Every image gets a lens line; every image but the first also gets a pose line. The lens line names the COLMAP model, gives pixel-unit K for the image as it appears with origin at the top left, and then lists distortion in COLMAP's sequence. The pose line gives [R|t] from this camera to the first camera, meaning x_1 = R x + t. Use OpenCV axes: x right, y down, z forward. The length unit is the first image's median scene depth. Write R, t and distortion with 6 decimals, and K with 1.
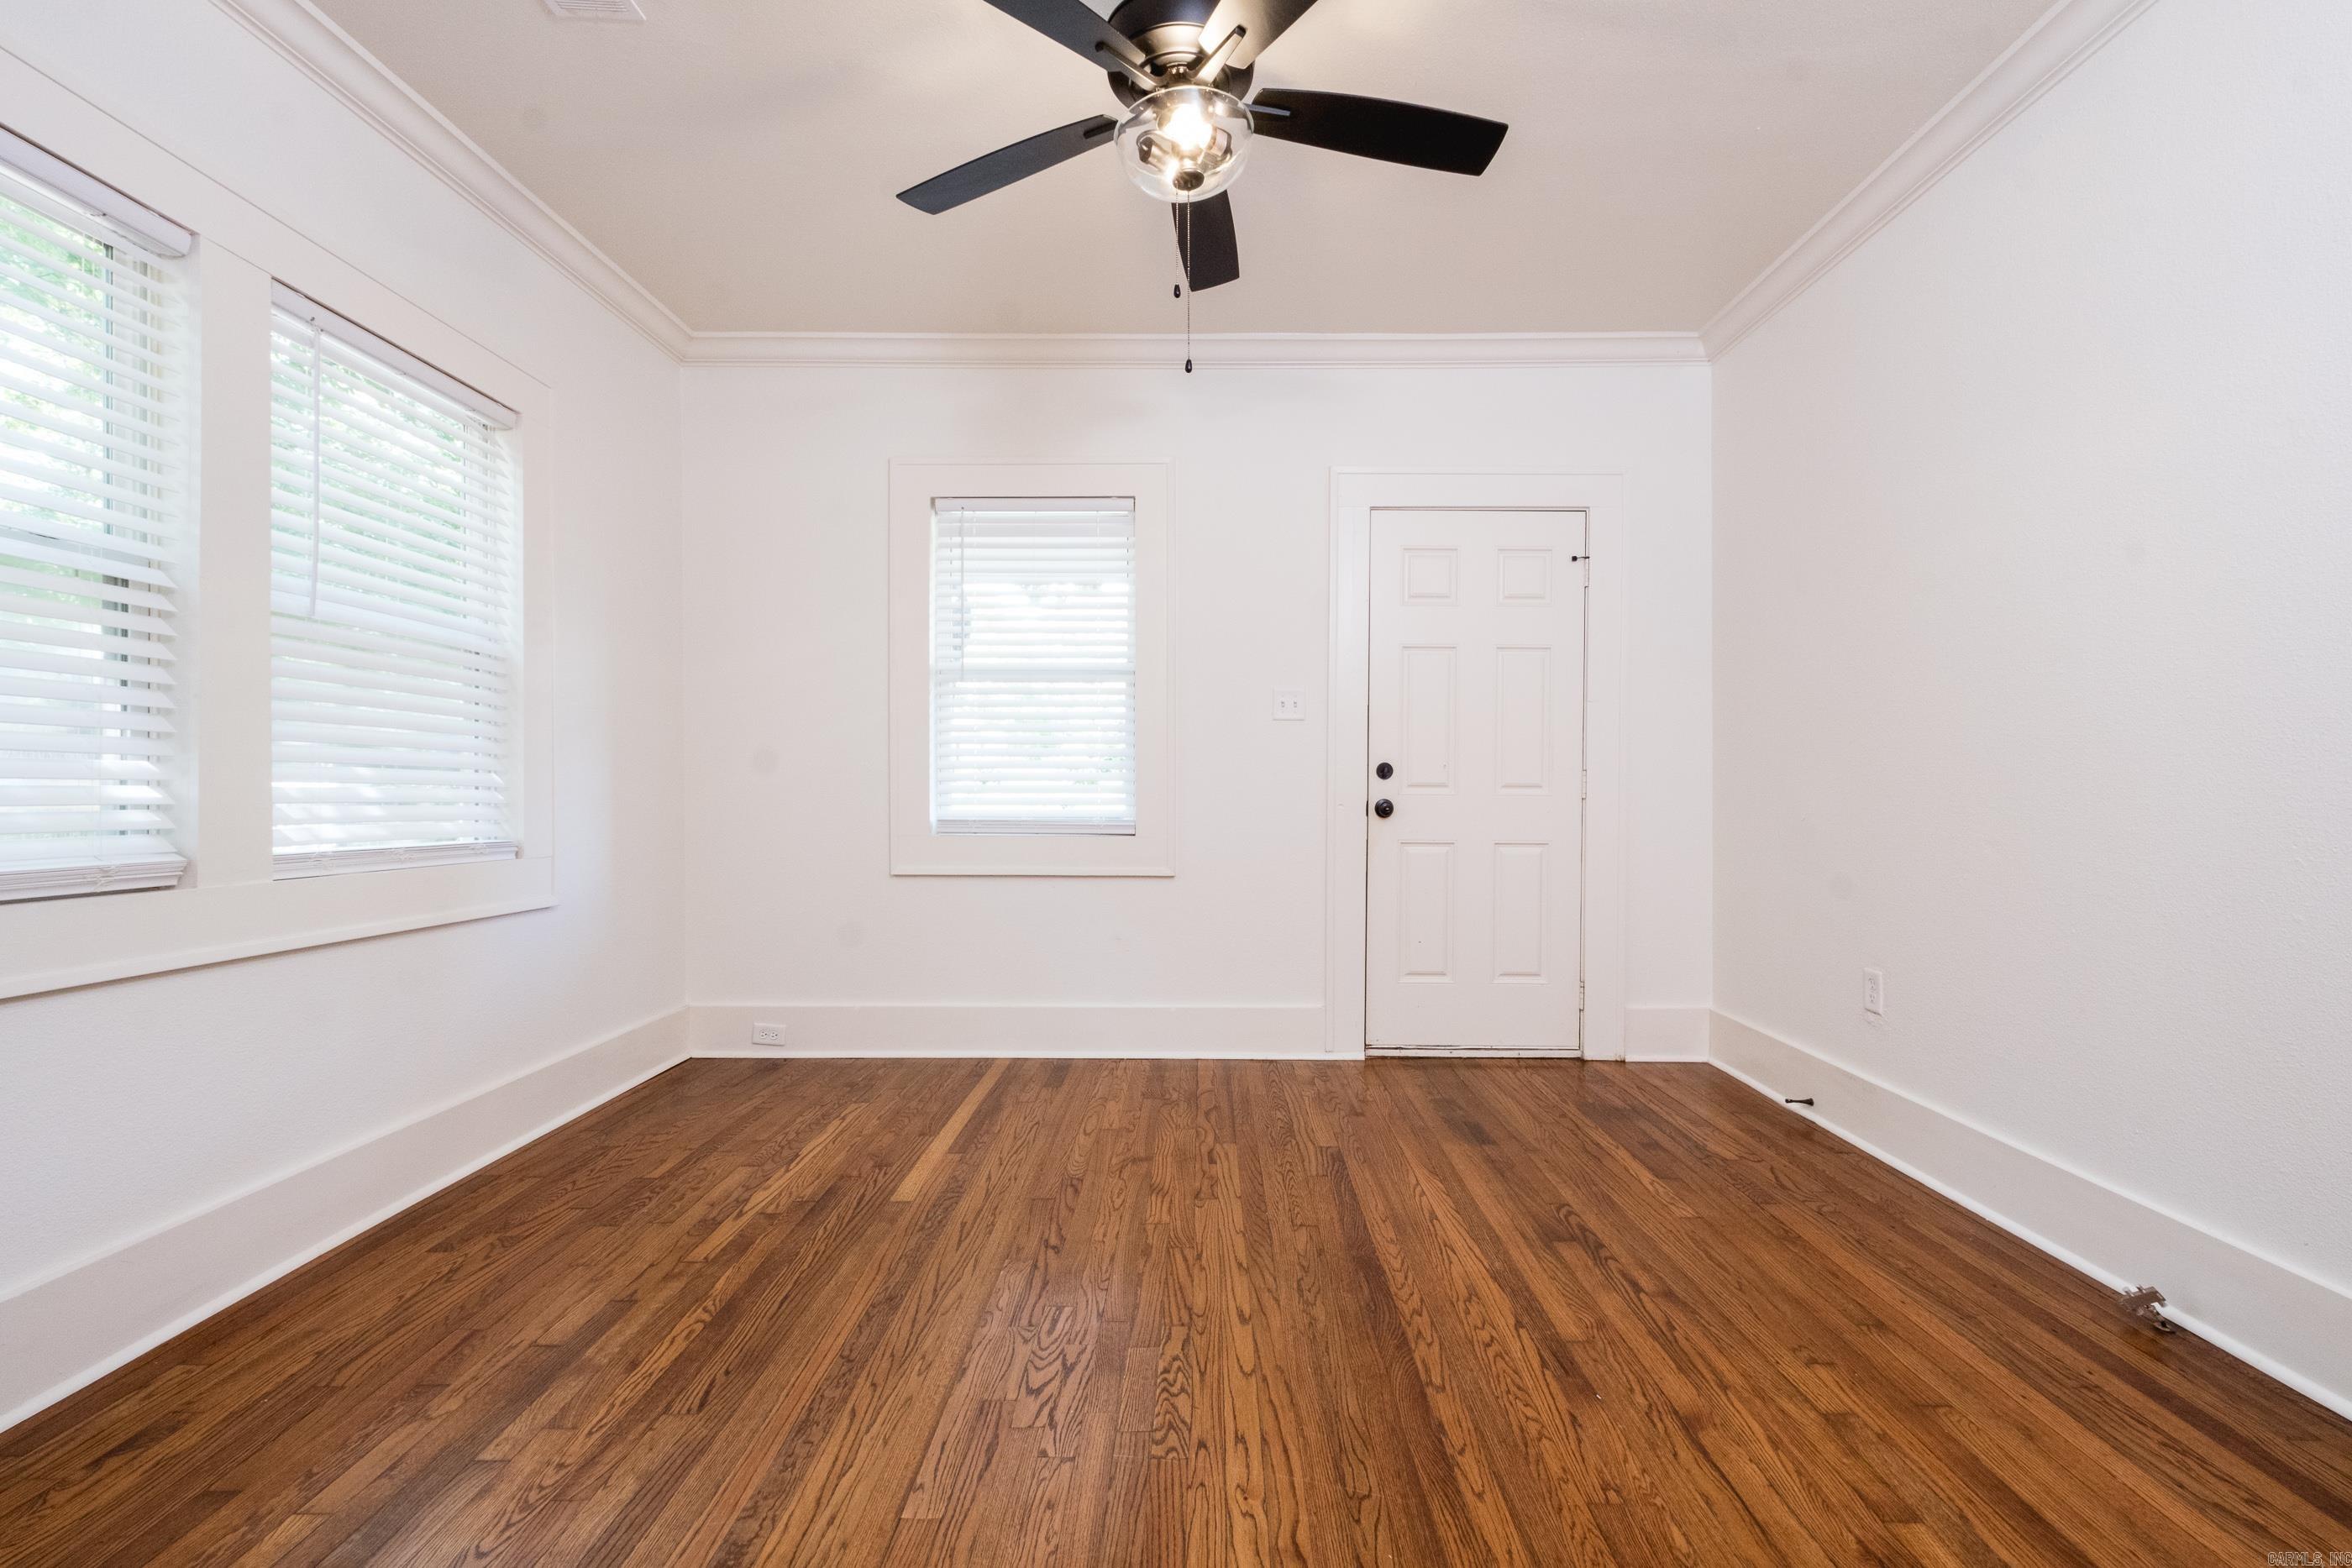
lens RADIAL K [[1019.3, 0, 1212.8], [0, 1019.3, 776.7], [0, 0, 1]] dist [0.010487, -0.006060]
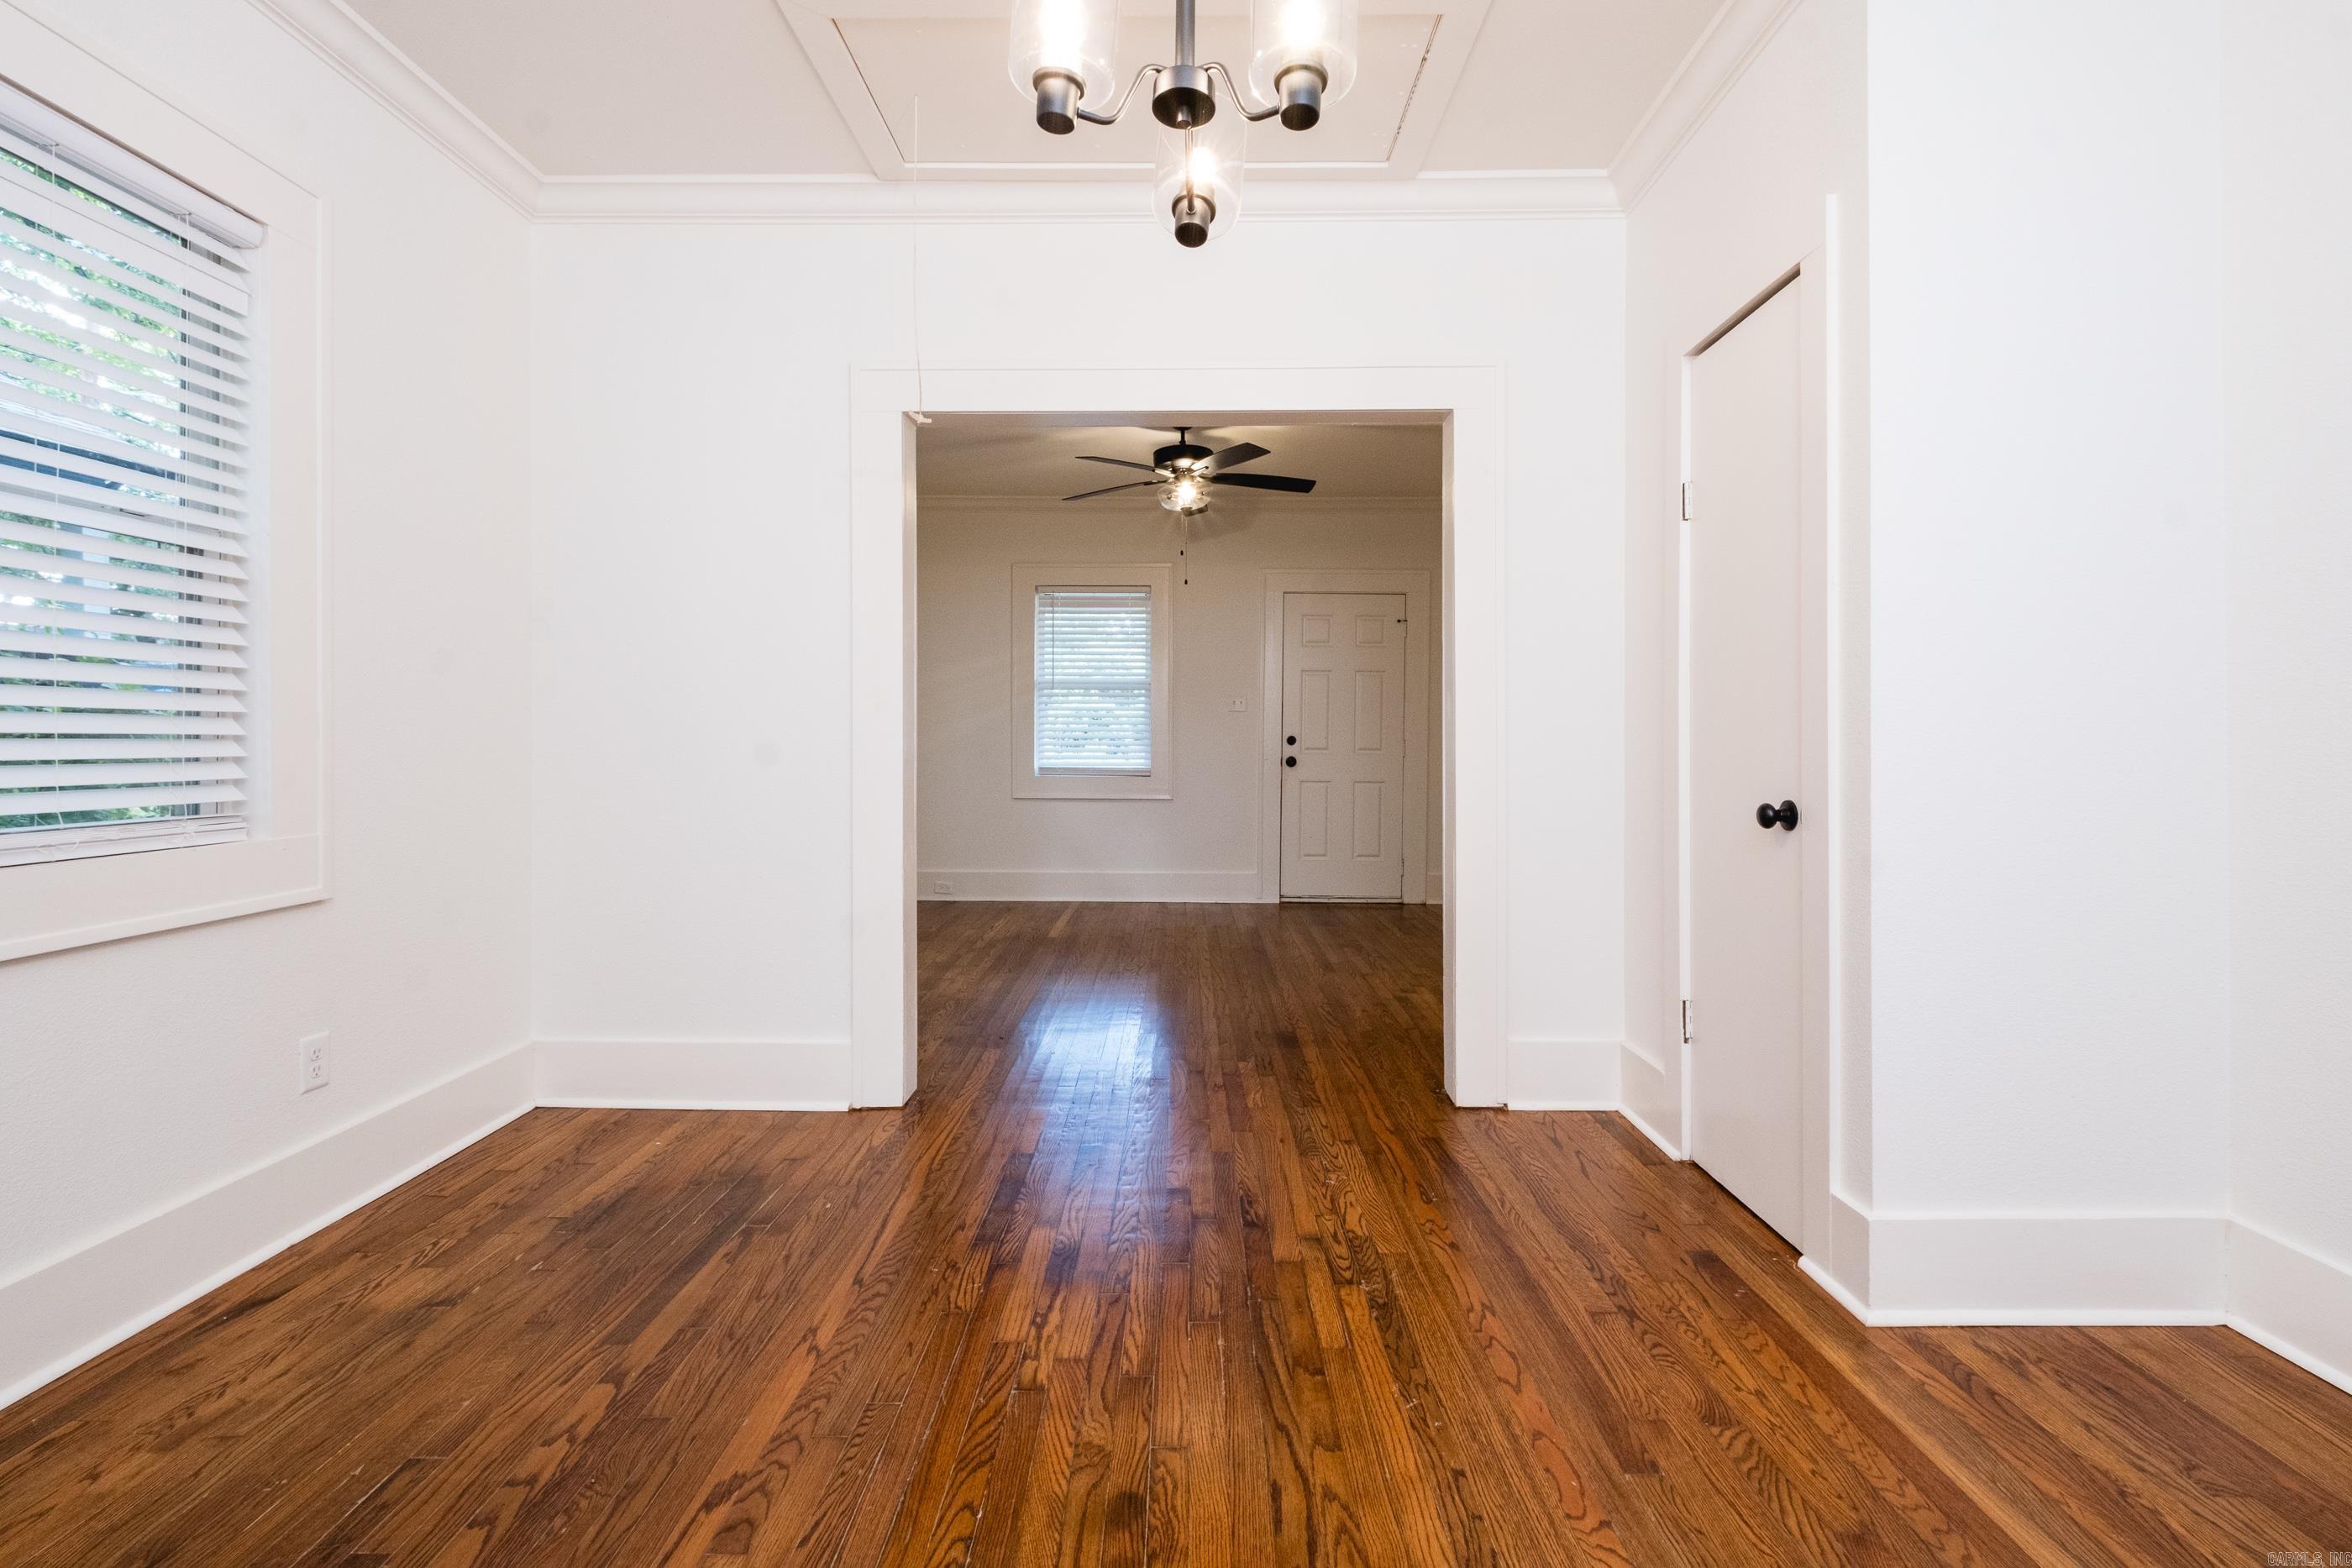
lens RADIAL K [[1019.3, 0, 1227.9], [0, 1019.3, 789.4], [0, 0, 1]] dist [0.010487, -0.006060]
pose [[0.999414, 0.000422, 0.034216, -0.004250], [-0.002017, 0.998911, 0.046613, -0.005528], [-0.034159, -0.046655, 0.998327, -1.197897]]
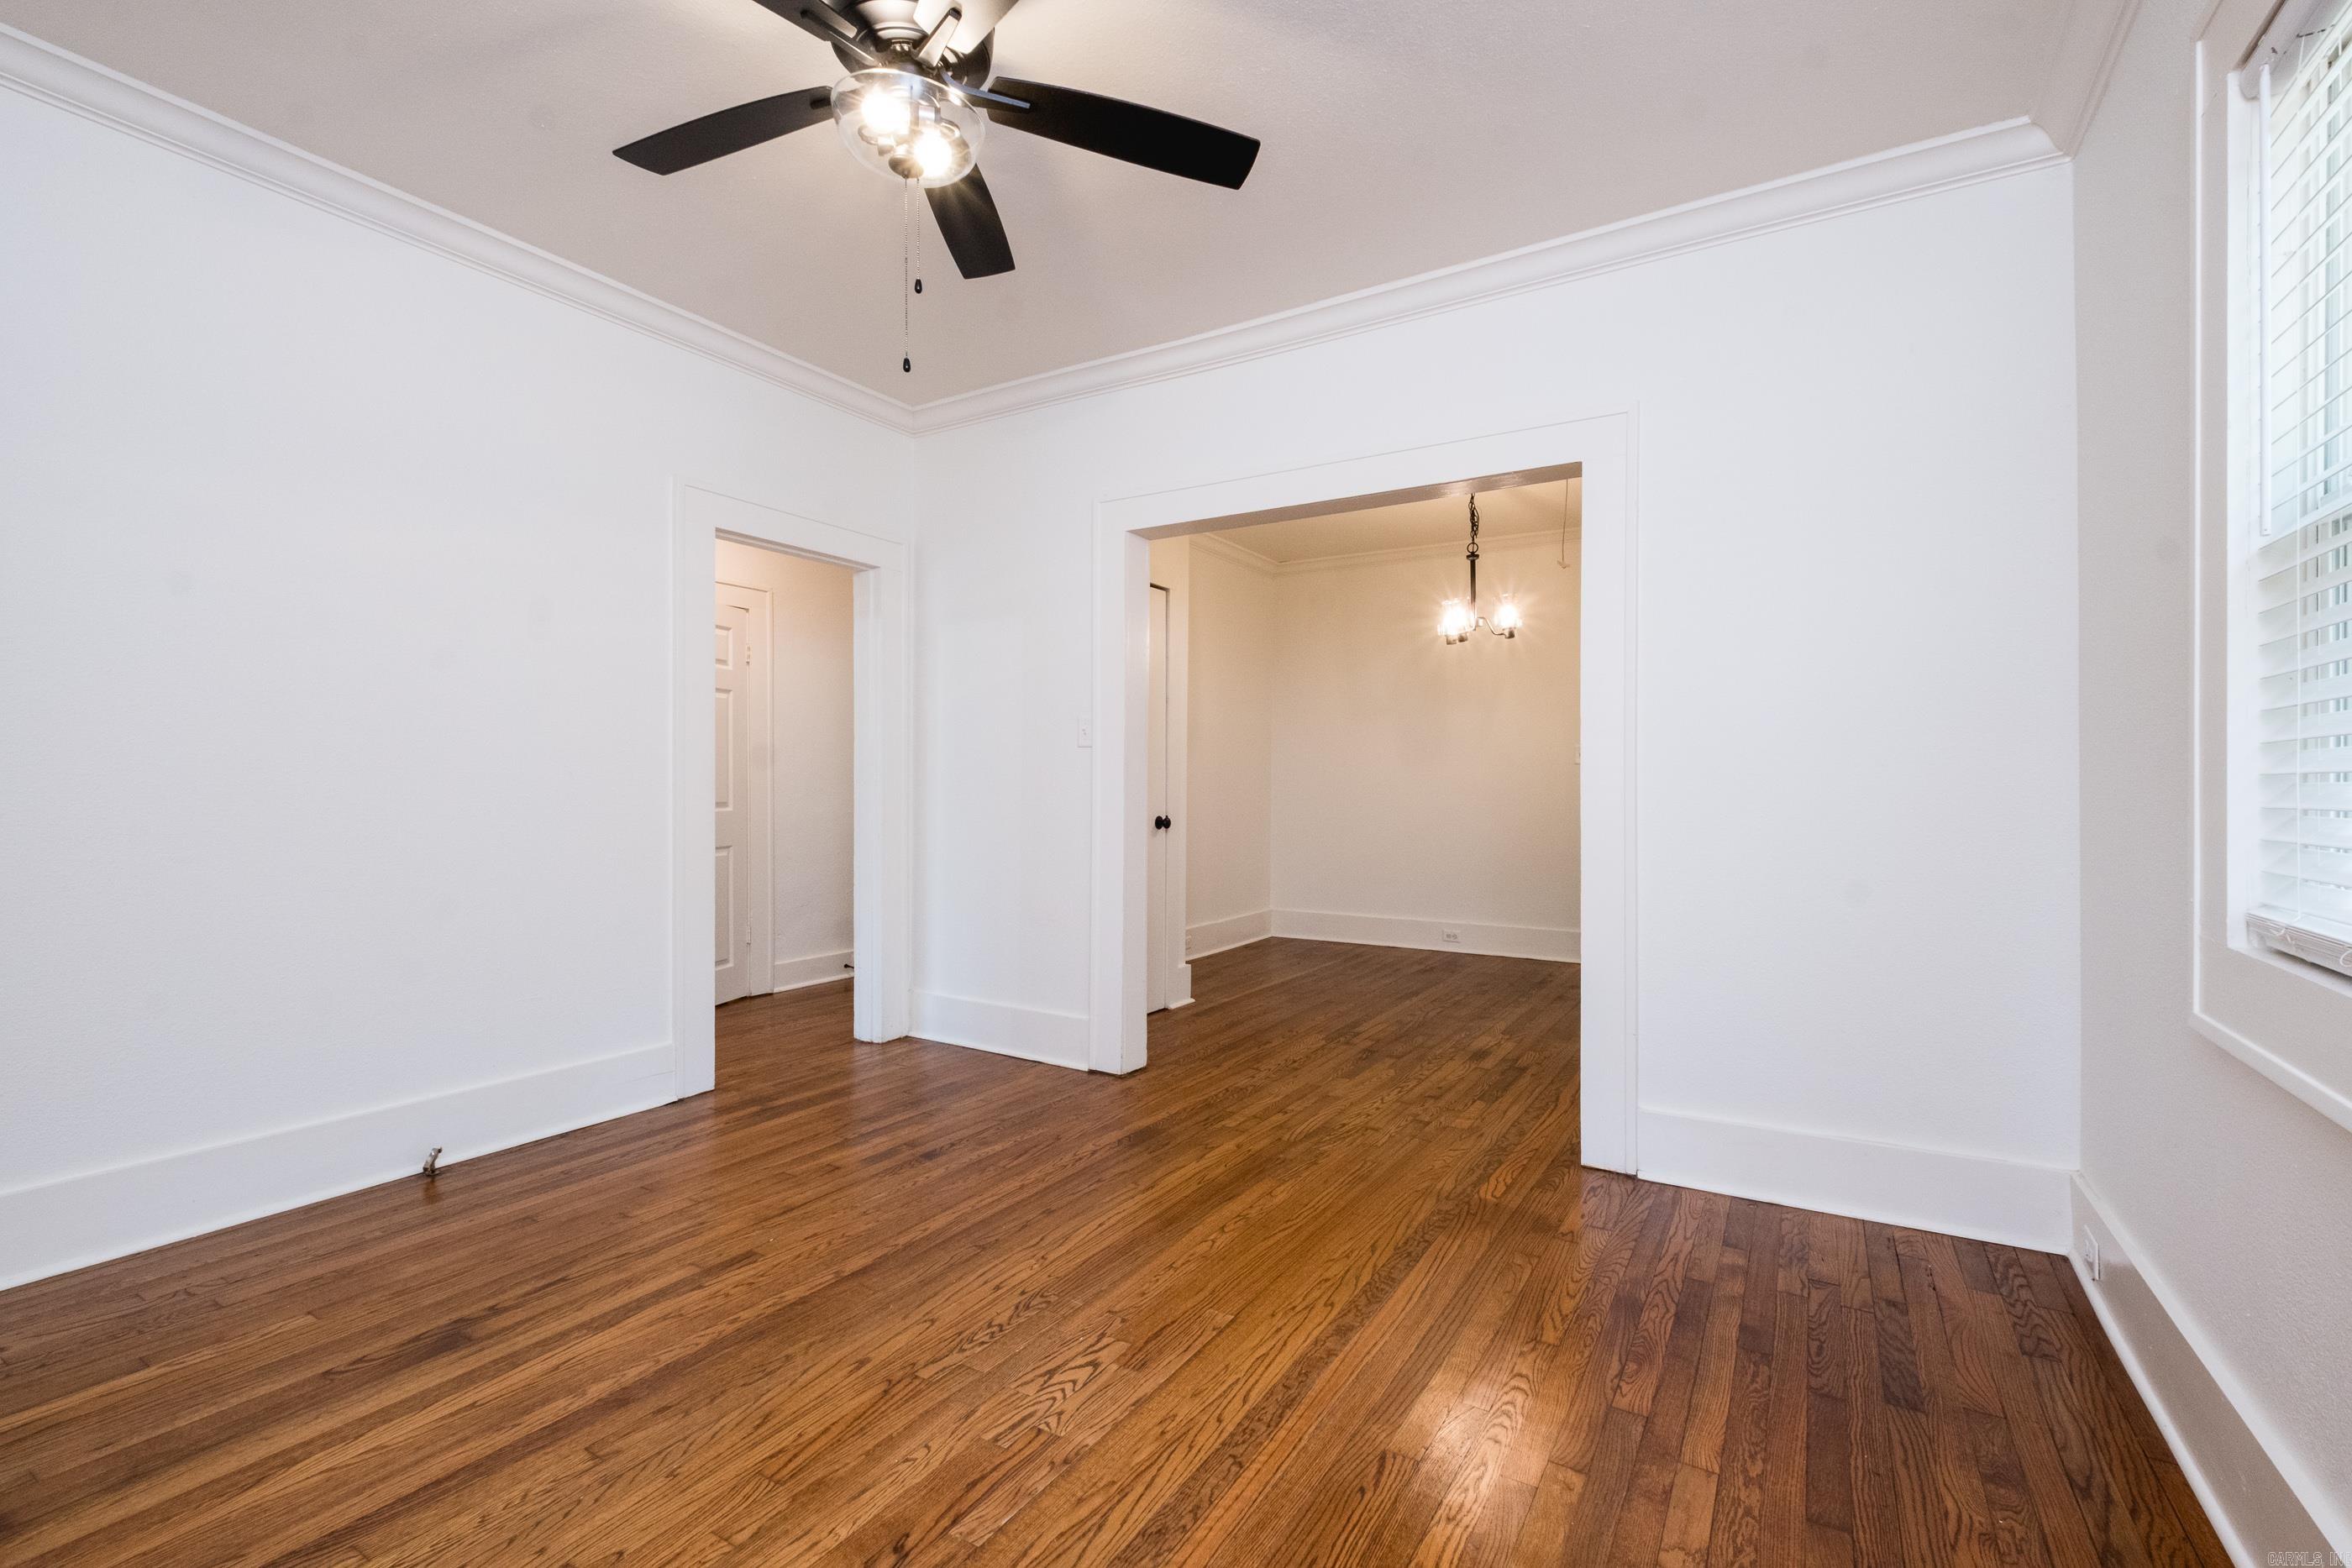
lens RADIAL K [[1019.3, 0, 1177.0], [0, 1019.3, 775.9], [0, 0, 1]] dist [0.010487, -0.006060]
pose [[-0.846550, 0.004958, 0.532287, -0.583949], [-0.001942, 0.999921, -0.012403, -0.007772], [-0.532306, -0.011534, -0.846473, 1.320826]]
